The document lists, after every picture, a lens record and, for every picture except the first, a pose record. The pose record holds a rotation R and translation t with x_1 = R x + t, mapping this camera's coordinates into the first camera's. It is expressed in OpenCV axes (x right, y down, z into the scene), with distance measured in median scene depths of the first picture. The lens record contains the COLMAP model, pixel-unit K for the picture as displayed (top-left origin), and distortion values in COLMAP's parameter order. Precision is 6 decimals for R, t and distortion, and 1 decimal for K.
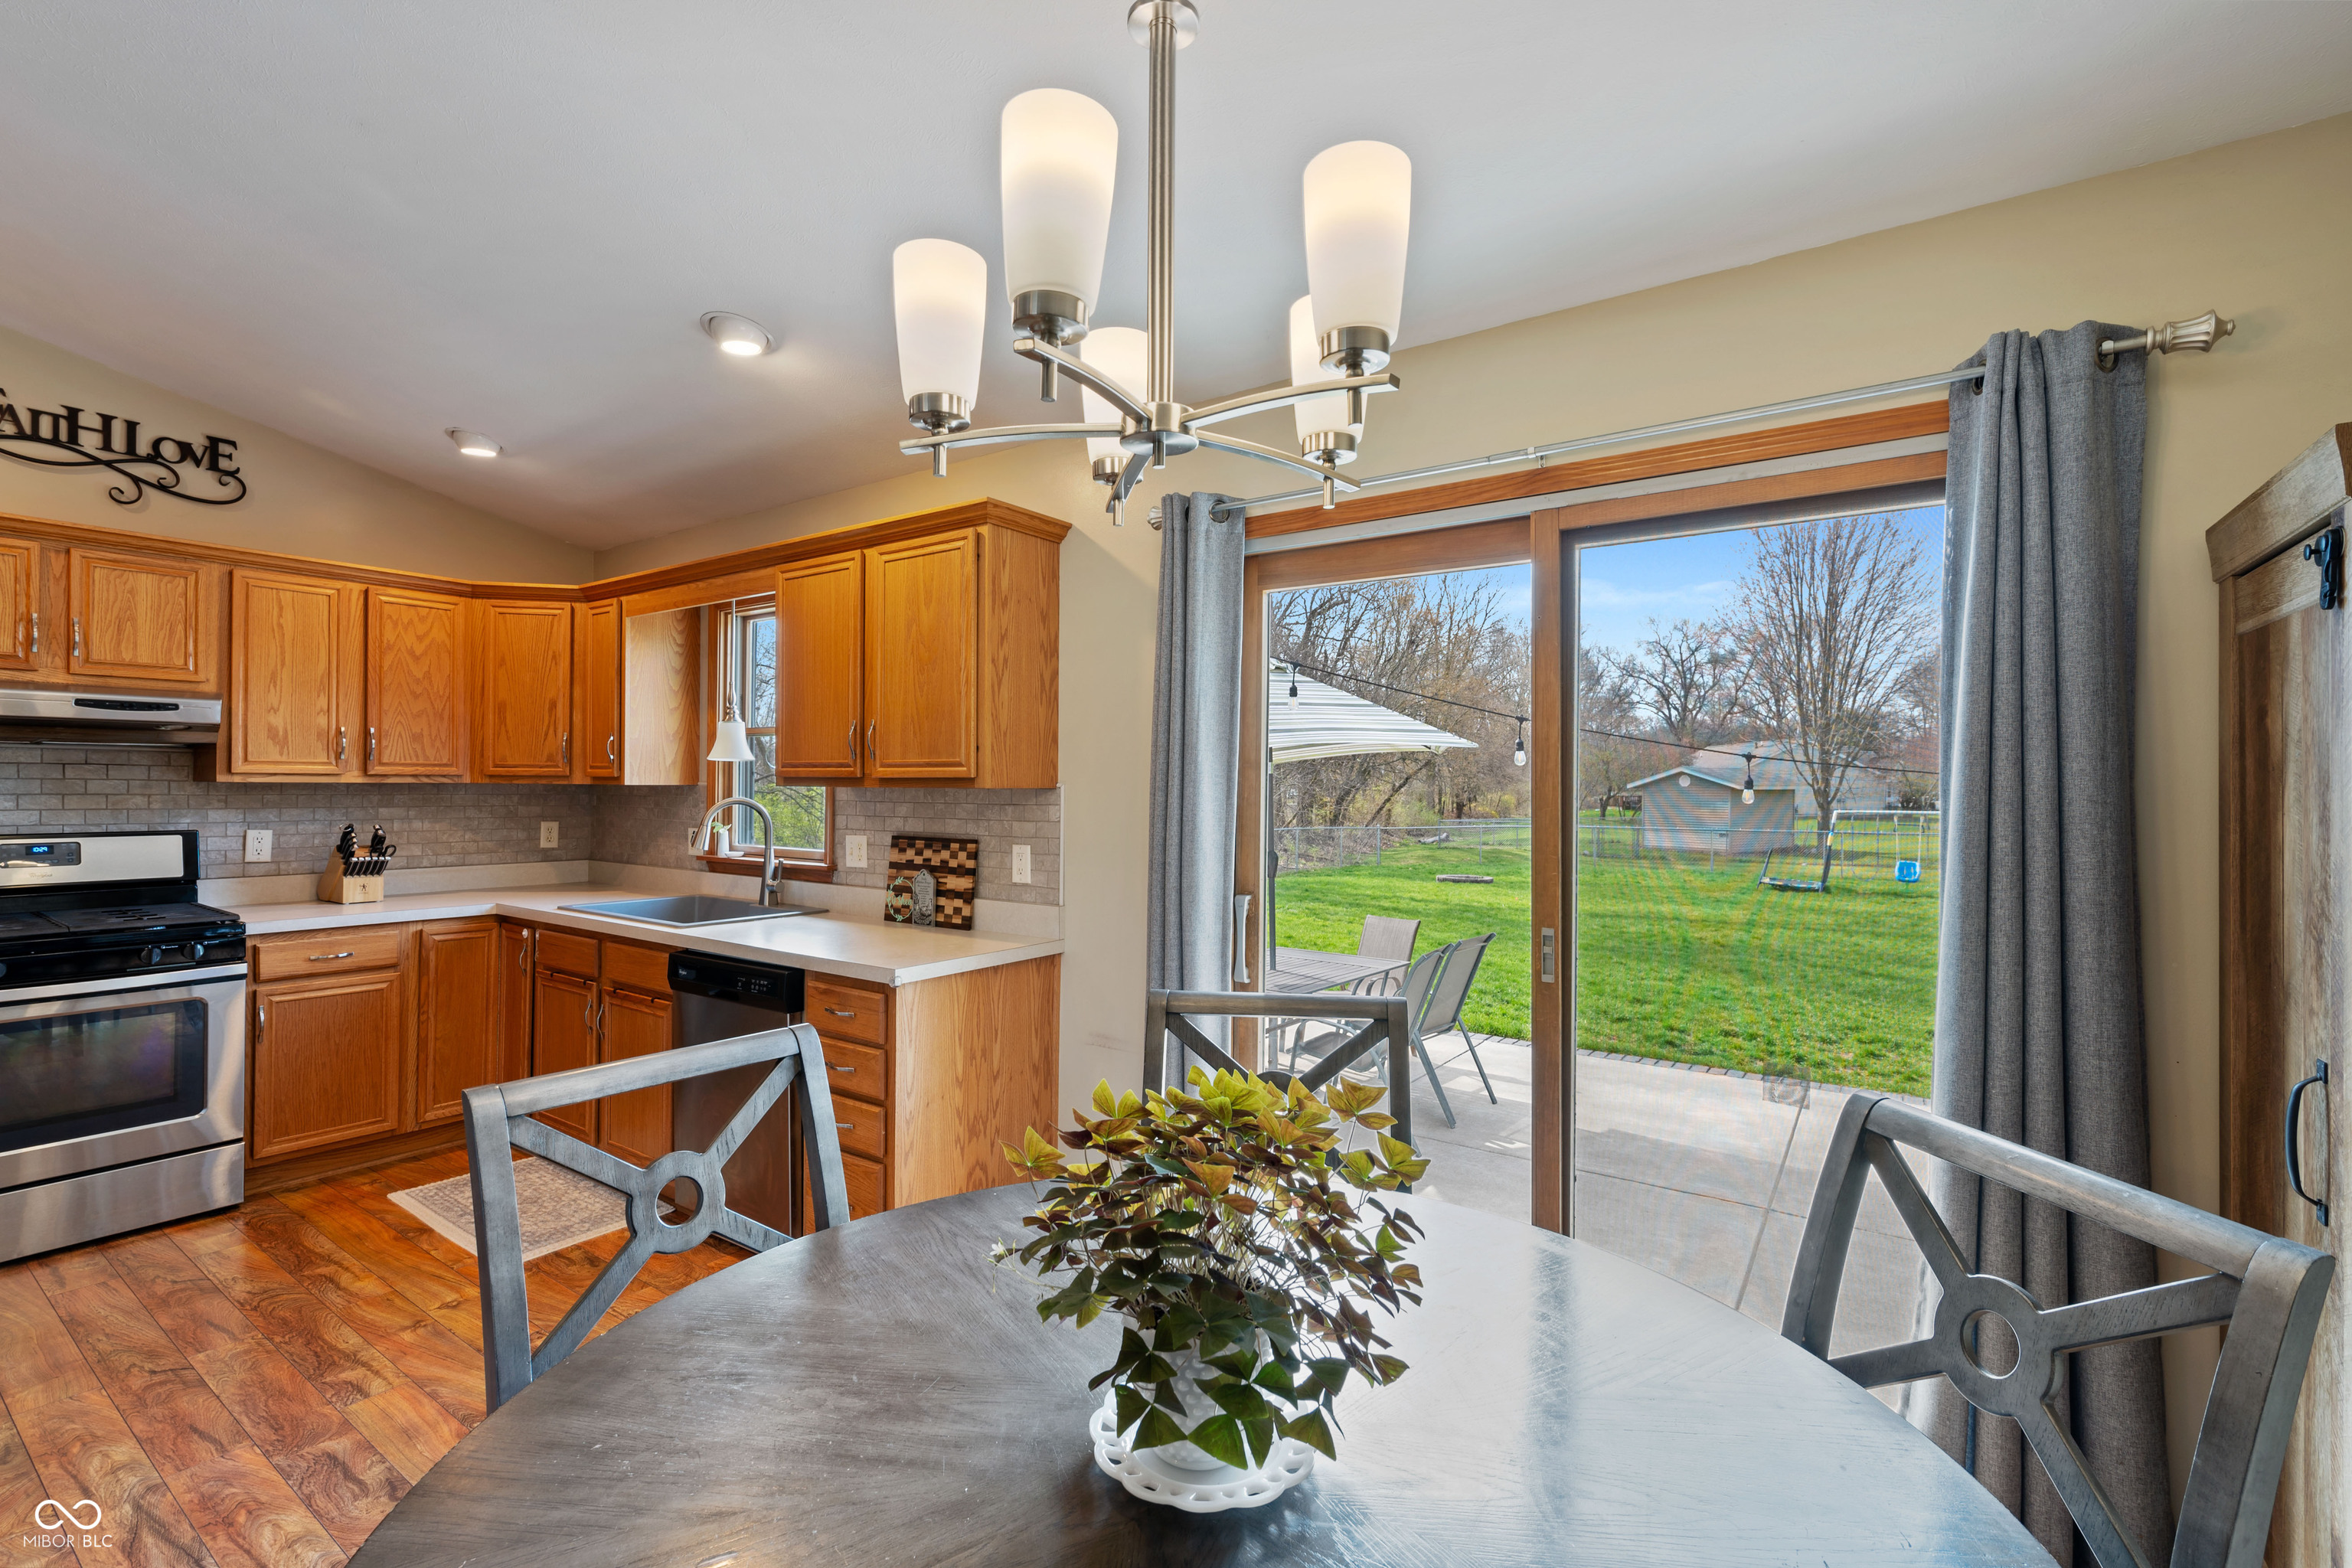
lens RADIAL K [[1034.0, 0, 1190.9], [0, 1034.0, 786.8], [0, 0, 1]] dist [-0.000828, -0.000762]
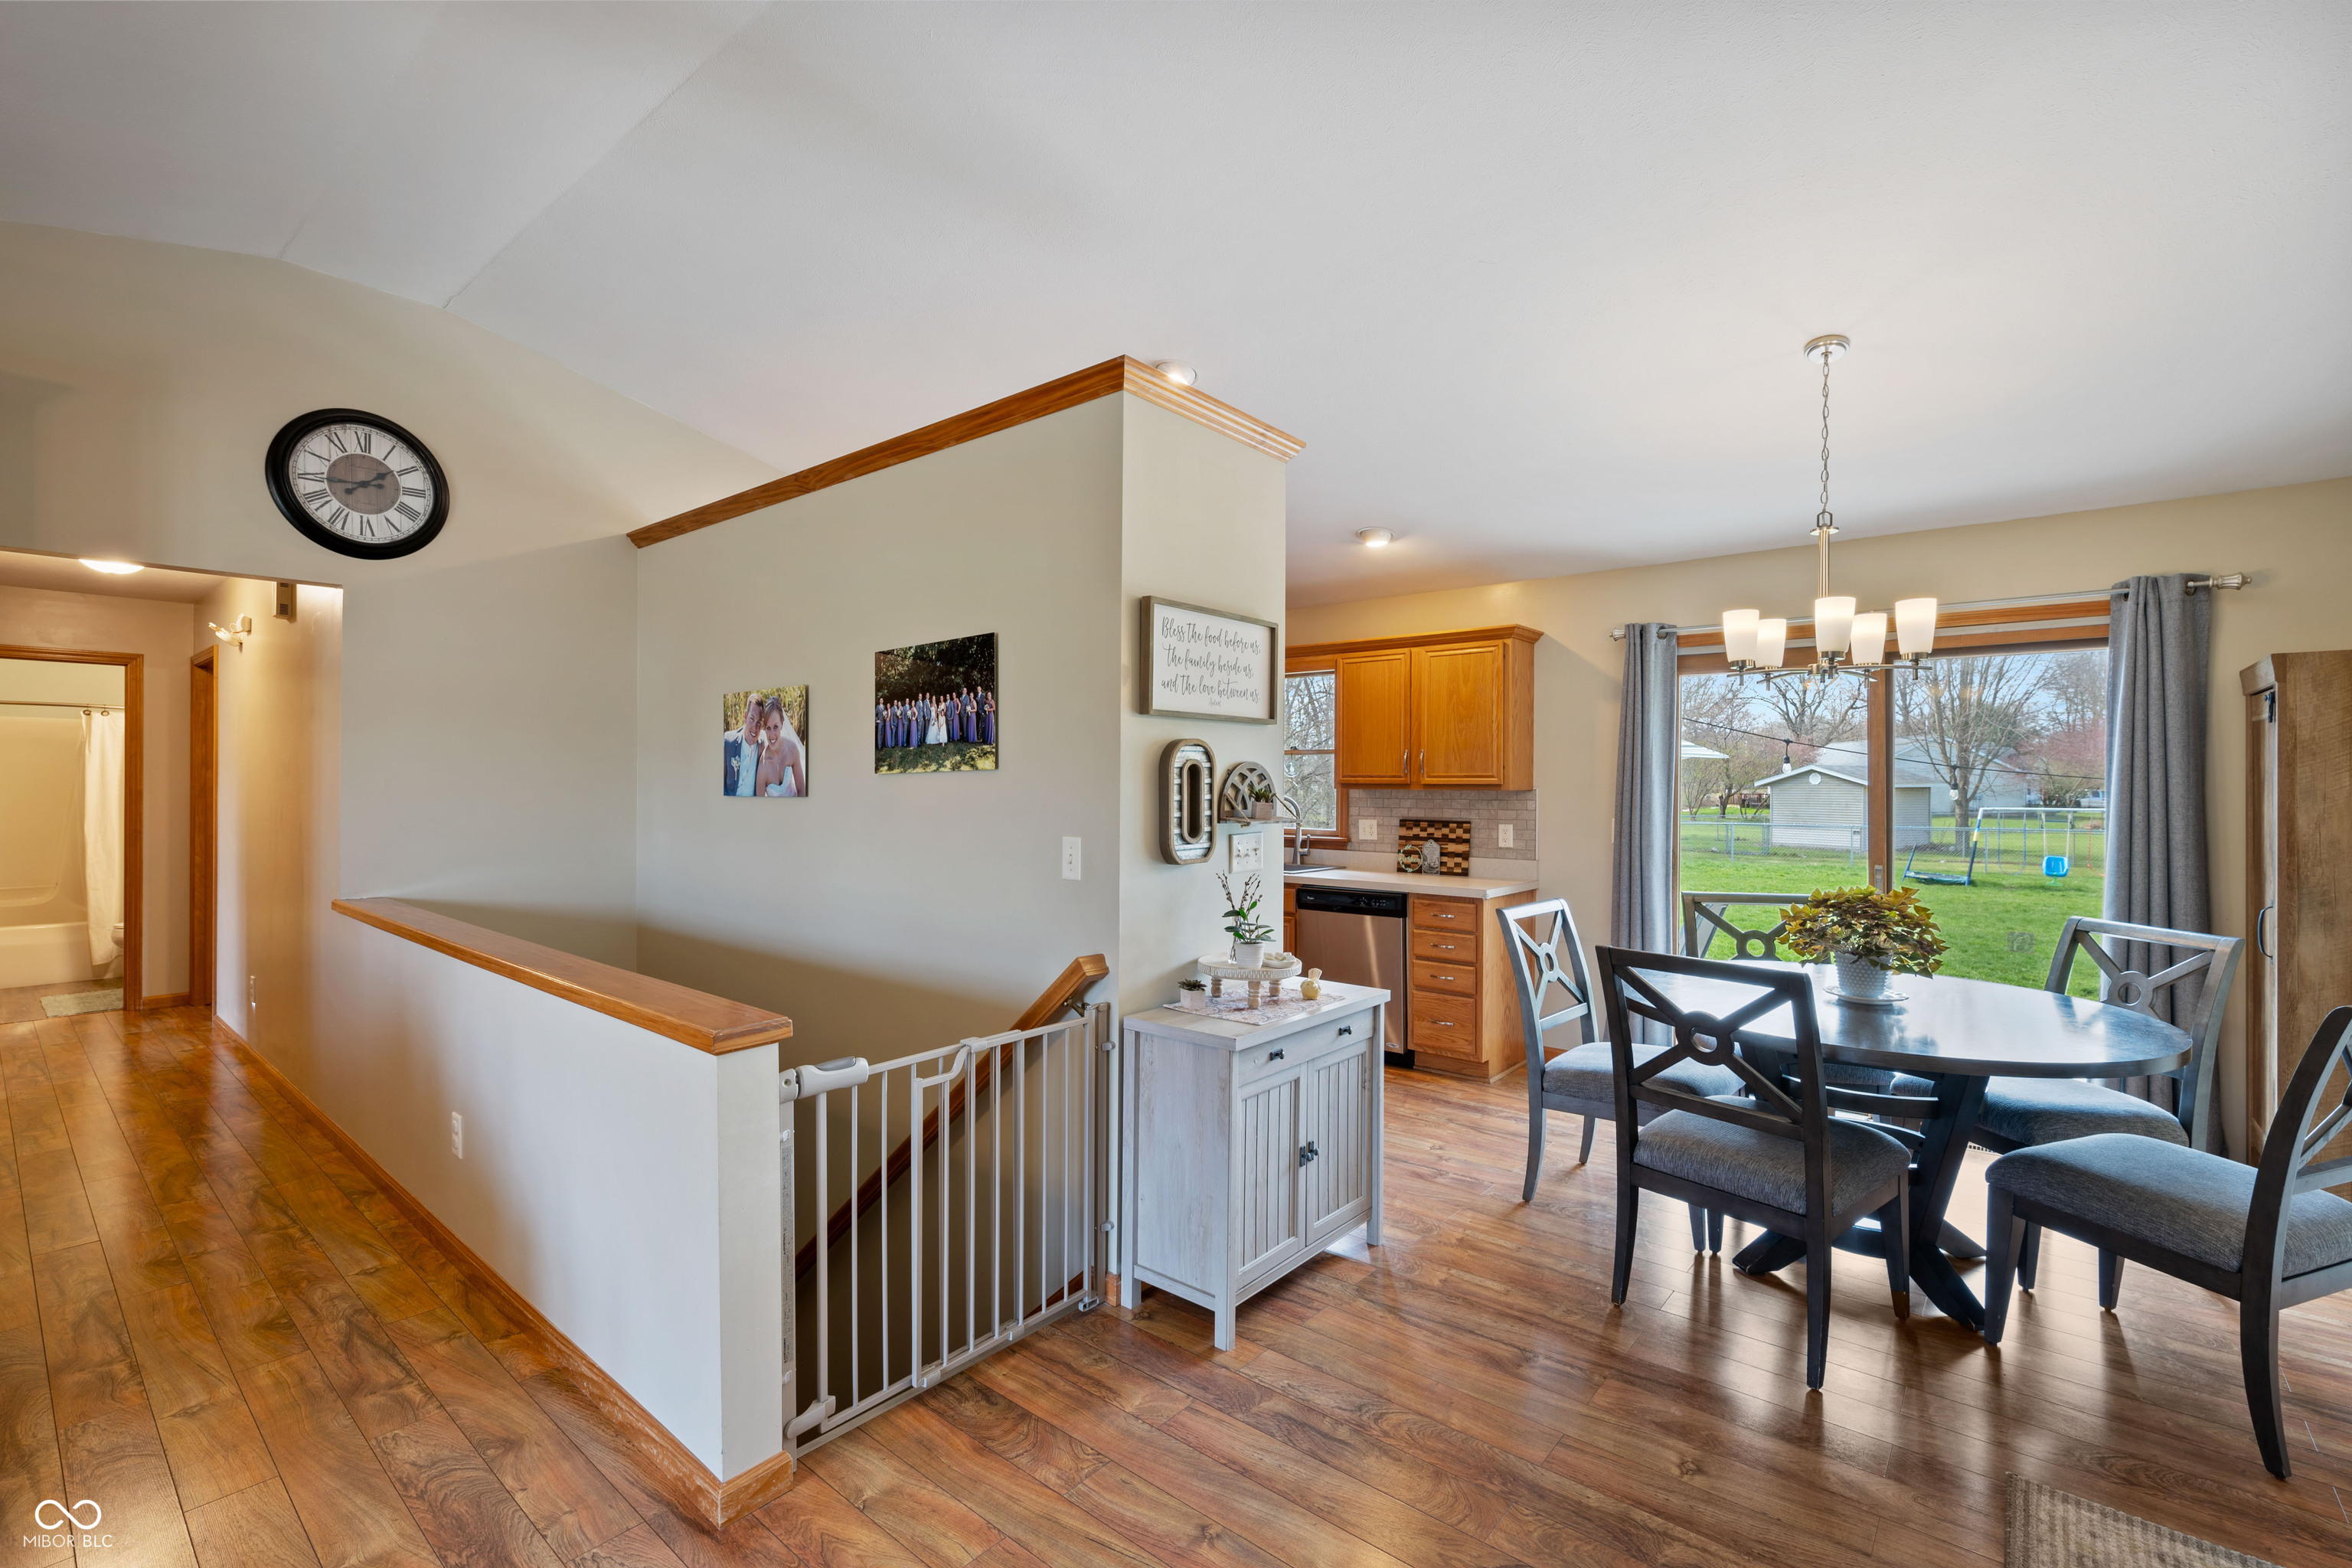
lens RADIAL K [[1034.0, 0, 1182.5], [0, 1034.0, 784.5], [0, 0, 1]] dist [-0.000828, -0.000762]
pose [[0.995873, -0.001425, -0.090747, -0.508796], [0.001376, 0.999999, -0.000601, -0.007124], [0.090747, 0.000474, 0.995874, -0.672163]]
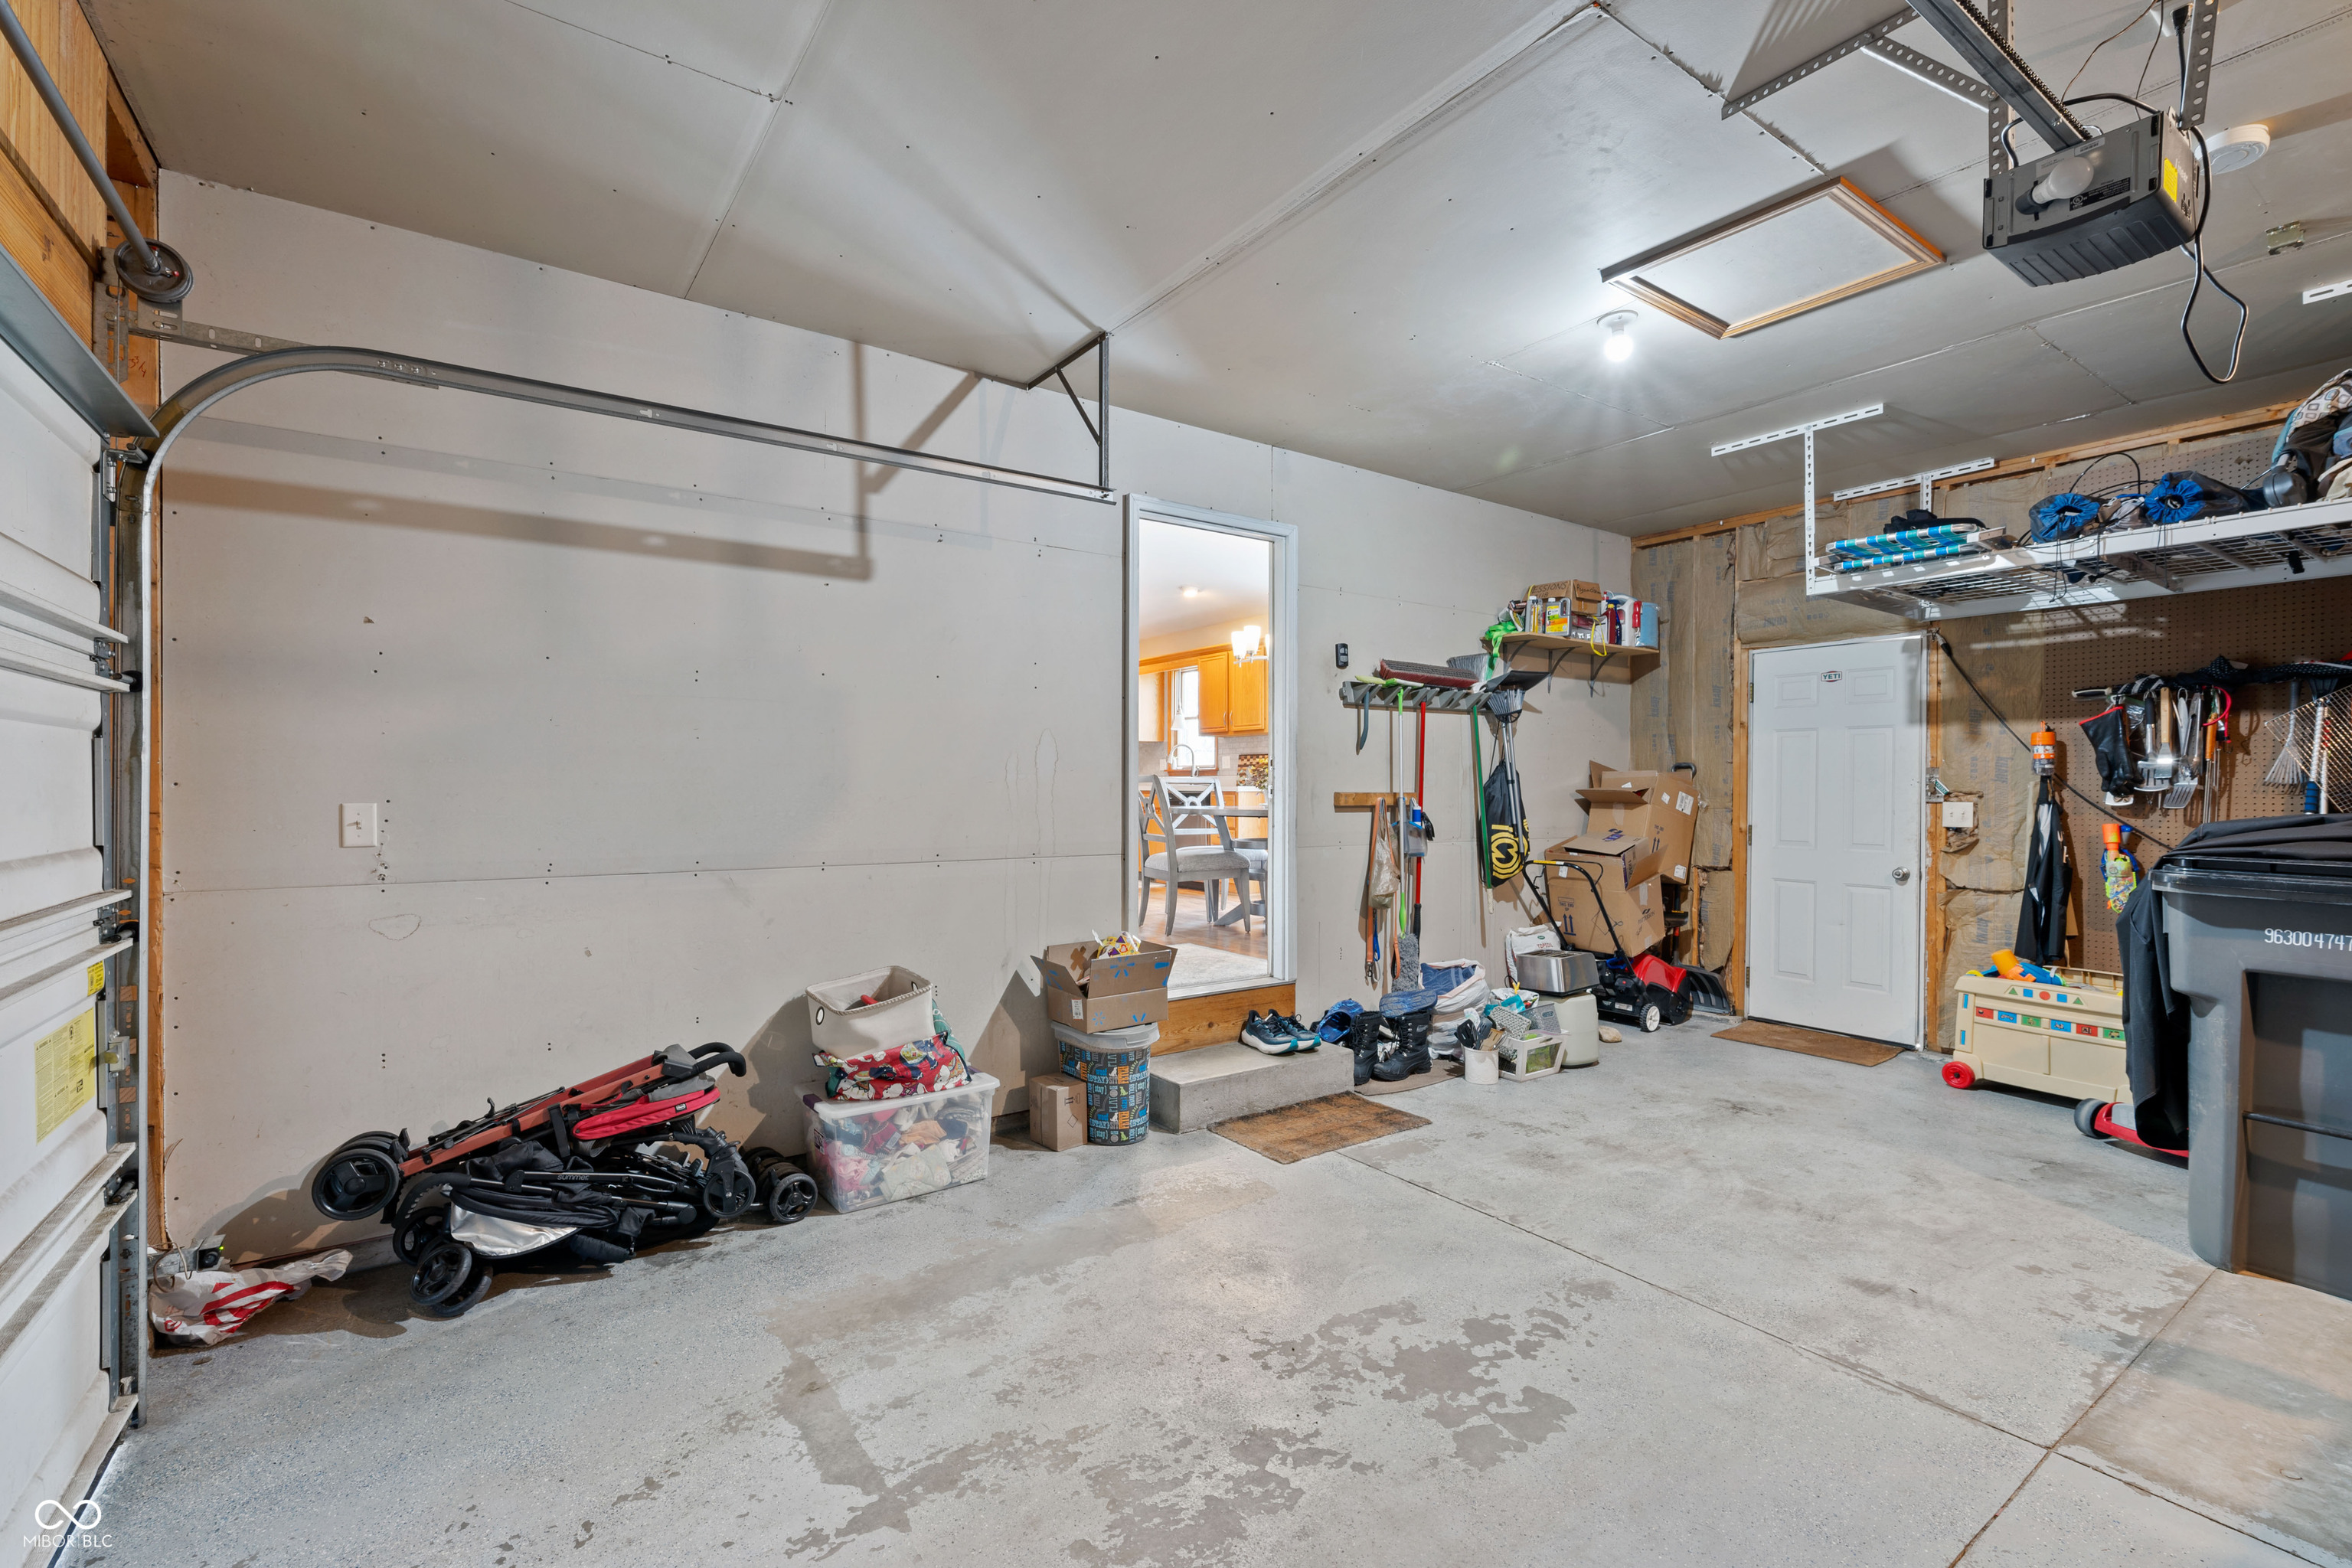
lens RADIAL K [[1034.0, 0, 1182.2], [0, 1034.0, 793.5], [0, 0, 1]] dist [-0.000828, -0.000762]
pose [[0.938618, -0.007323, -0.344881, 0.520147], [0.006222, 0.999971, -0.004298, 0.166640], [0.344903, 0.001888, 0.938637, -1.636291]]
